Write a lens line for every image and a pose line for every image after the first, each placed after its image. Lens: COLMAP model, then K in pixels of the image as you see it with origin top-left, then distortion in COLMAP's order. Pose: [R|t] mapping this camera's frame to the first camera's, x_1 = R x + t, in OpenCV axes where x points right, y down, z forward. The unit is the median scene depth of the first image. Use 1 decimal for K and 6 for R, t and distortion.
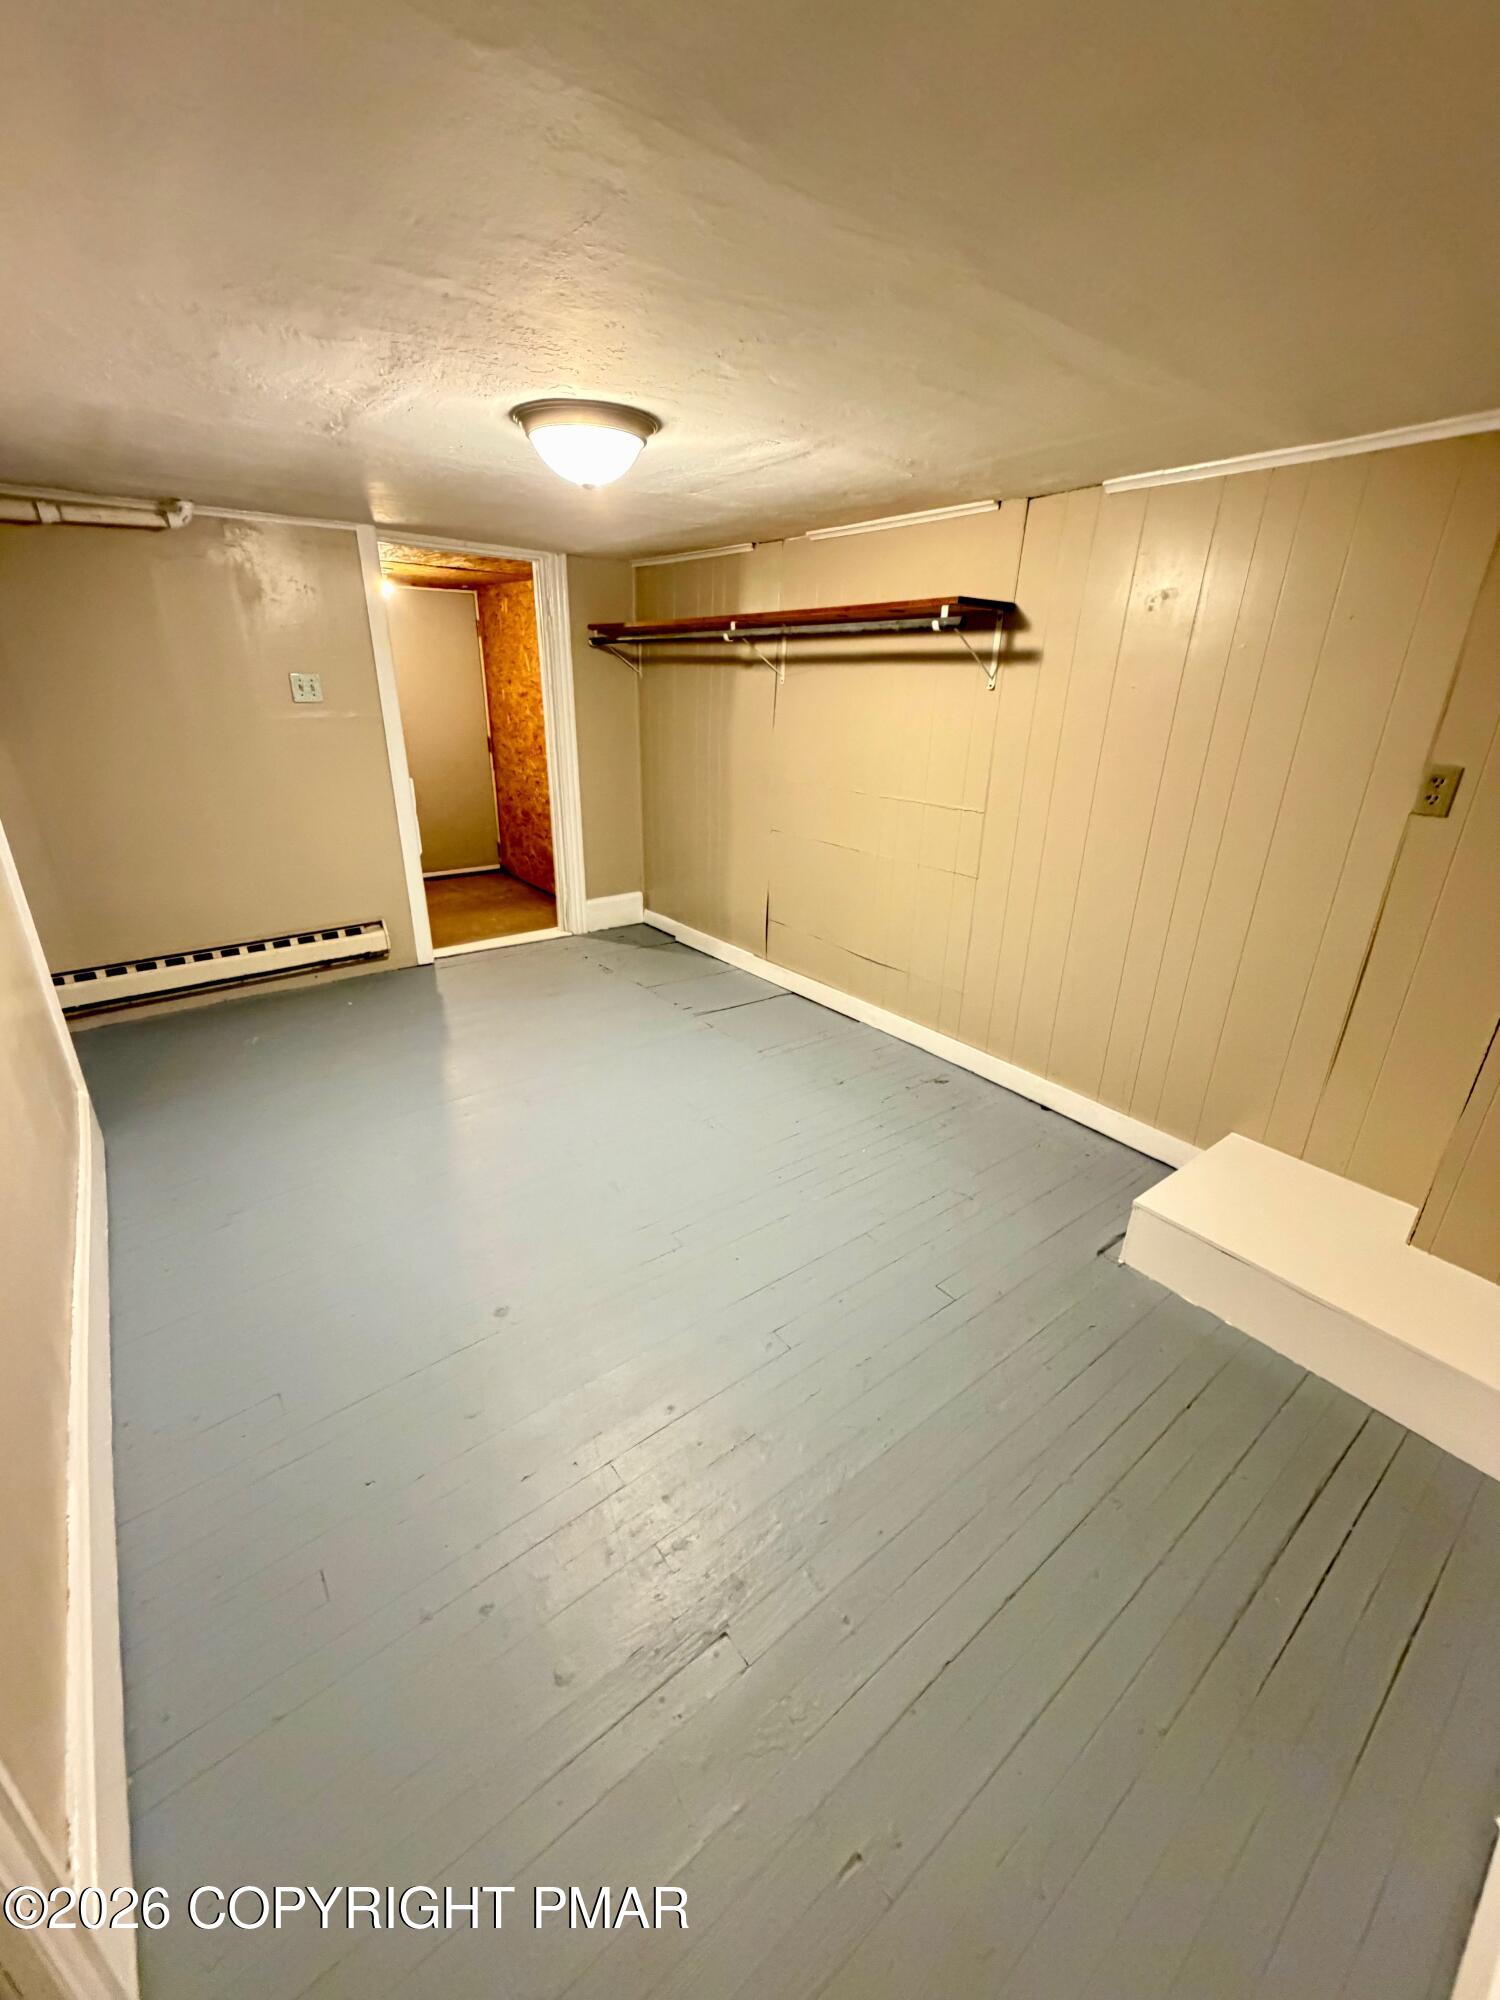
lens RADIAL K [[796.4, 0, 750.0], [0, 796.4, 1000.0], [0, 0, 1]] dist [0.032935, 0.000080]
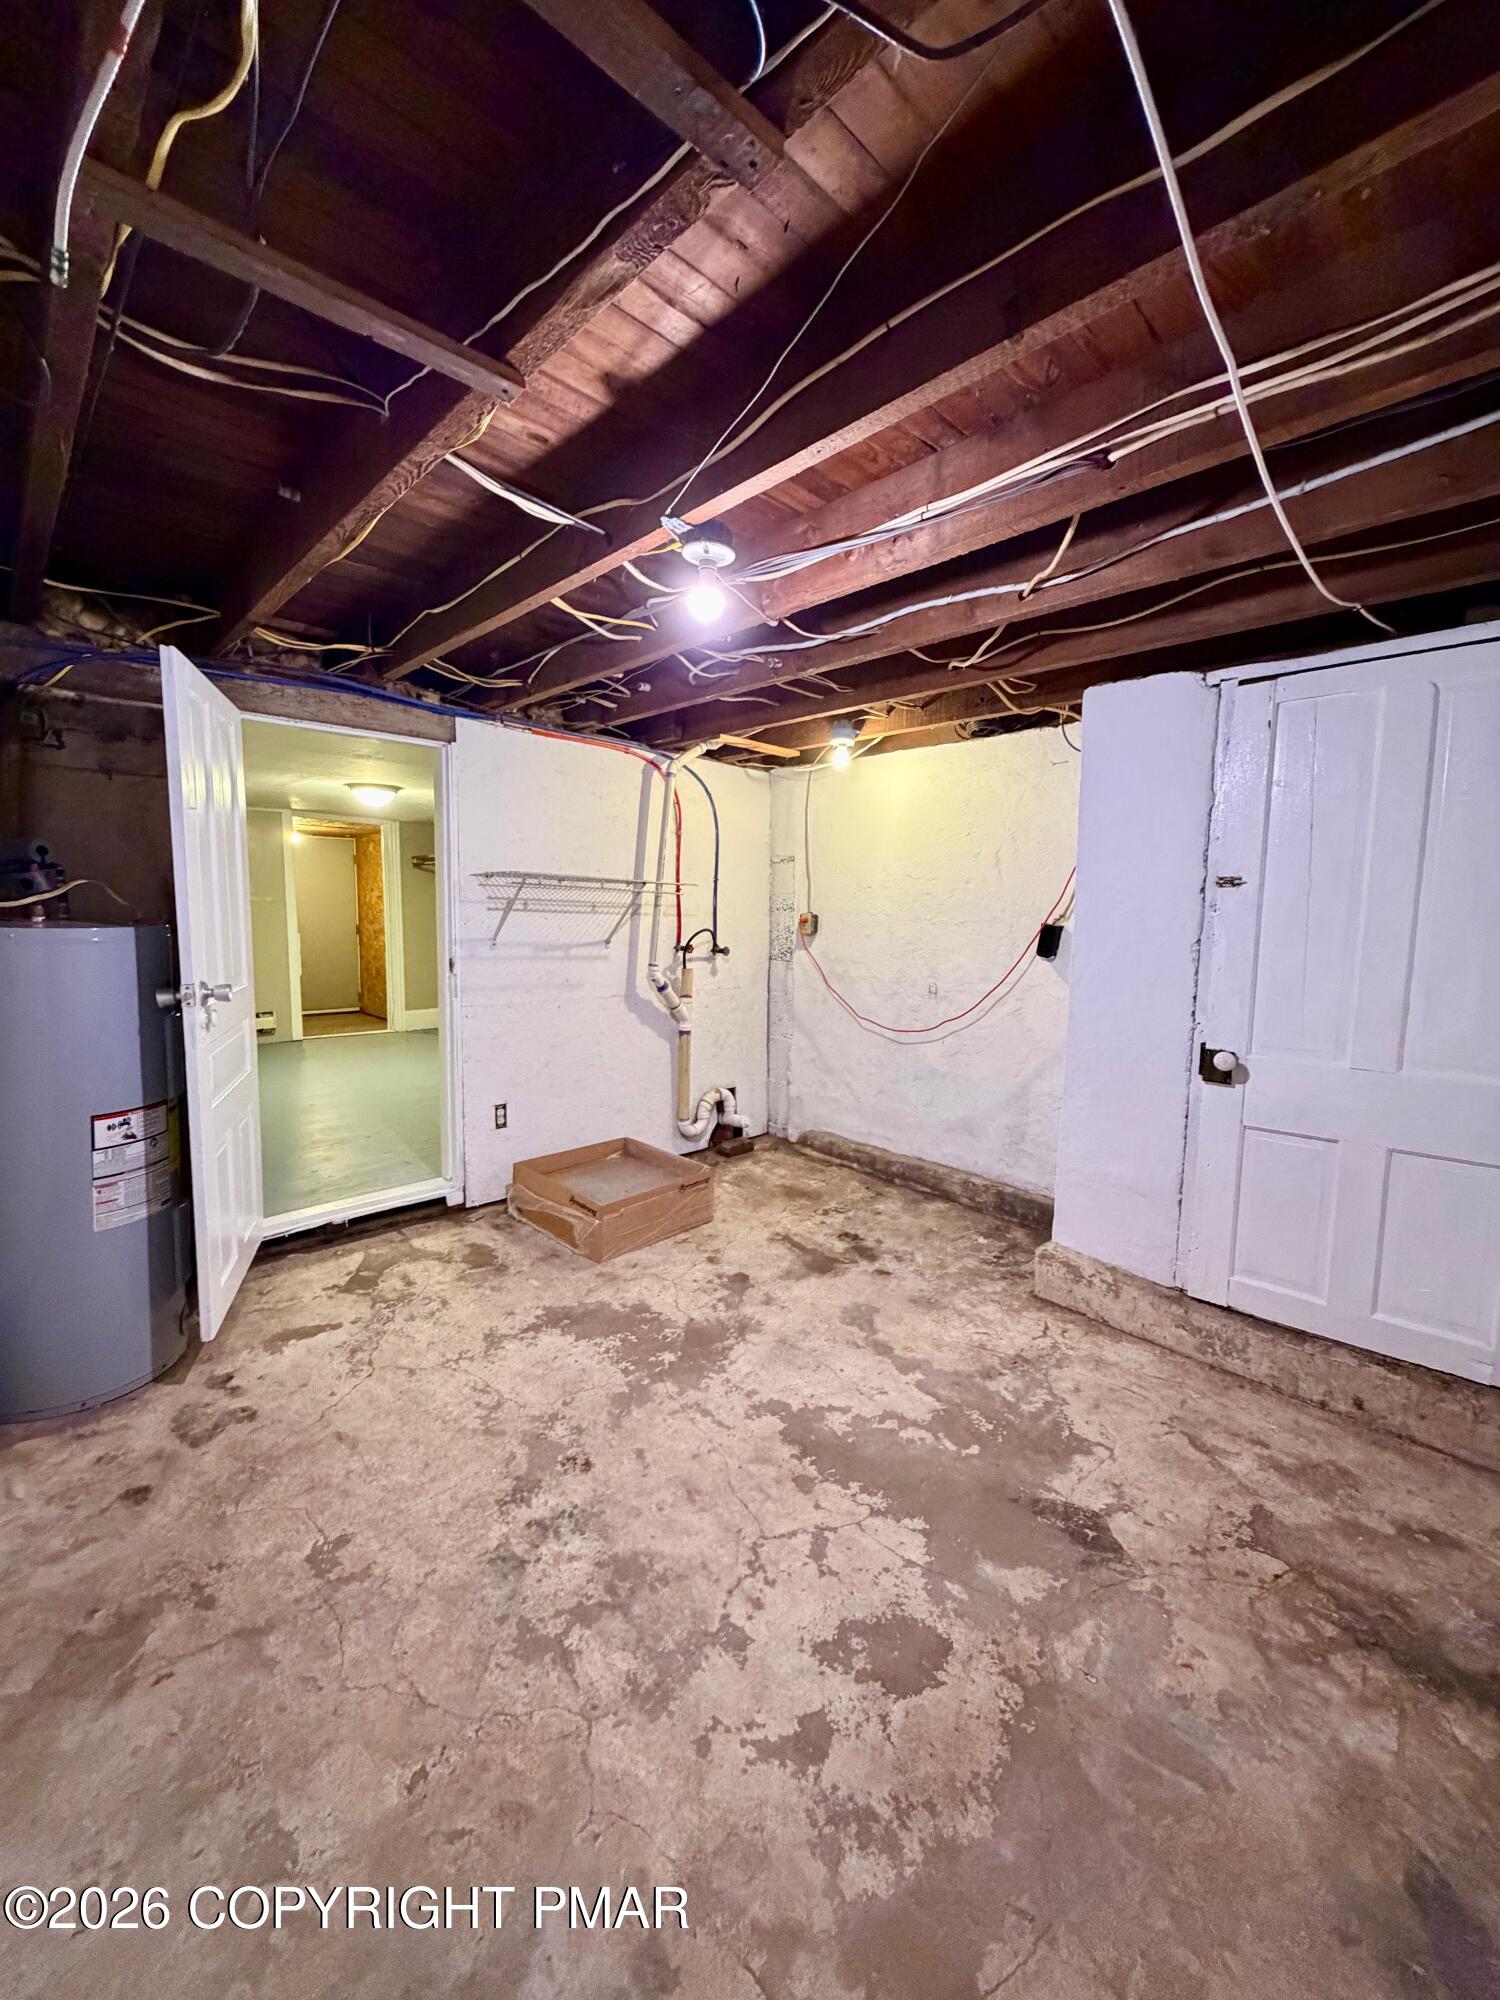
lens RADIAL K [[796.4, 0, 750.0], [0, 796.4, 1000.0], [0, 0, 1]] dist [0.032935, 0.000080]
pose [[0.992664, -0.022428, 0.118809, 0.246013], [0.052993, 0.963939, -0.260794, 0.263141], [-0.108676, 0.265176, 0.958056, -0.537959]]
